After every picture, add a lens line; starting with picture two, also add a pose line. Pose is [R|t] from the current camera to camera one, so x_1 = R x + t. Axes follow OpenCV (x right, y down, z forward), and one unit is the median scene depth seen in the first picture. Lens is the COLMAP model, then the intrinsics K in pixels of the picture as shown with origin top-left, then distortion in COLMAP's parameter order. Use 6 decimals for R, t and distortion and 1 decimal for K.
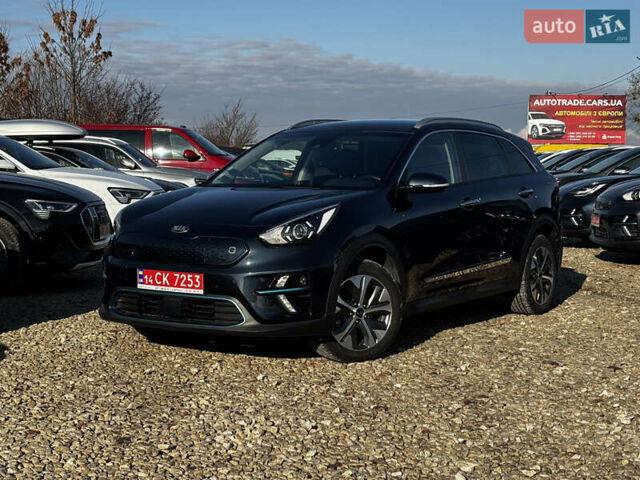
lens RADIAL K [[1037.1, 0, 319.0], [0, 1037.1, 266.9], [0, 0, 1]] dist [0.298936, -1.435535]
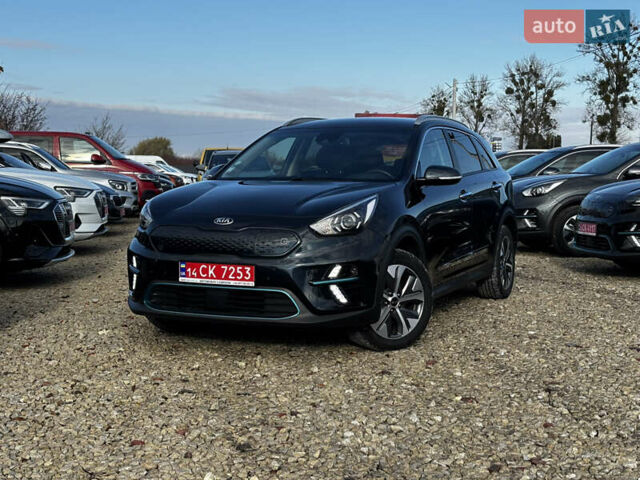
lens RADIAL K [[895.8, 0, 318.0], [0, 895.8, 225.8], [0, 0, 1]] dist [0.219499, -0.653054]
pose [[0.988393, -0.010059, 0.151584, -0.176096], [0.015628, 0.999244, -0.035592, 0.000095], [-0.151111, 0.037548, 0.987803, 0.145737]]
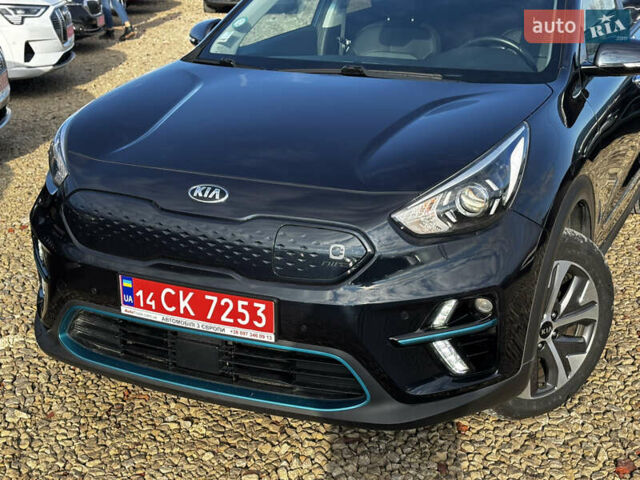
lens RADIAL K [[939.8, 0, 316.5], [0, 939.8, 237.0], [0, 0, 1]] dist [0.325527, -1.170346]
pose [[0.991363, -0.040152, 0.124850, -0.140587], [0.014377, 0.979515, 0.200857, -0.103717], [-0.130357, -0.197327, 0.971632, 0.579743]]
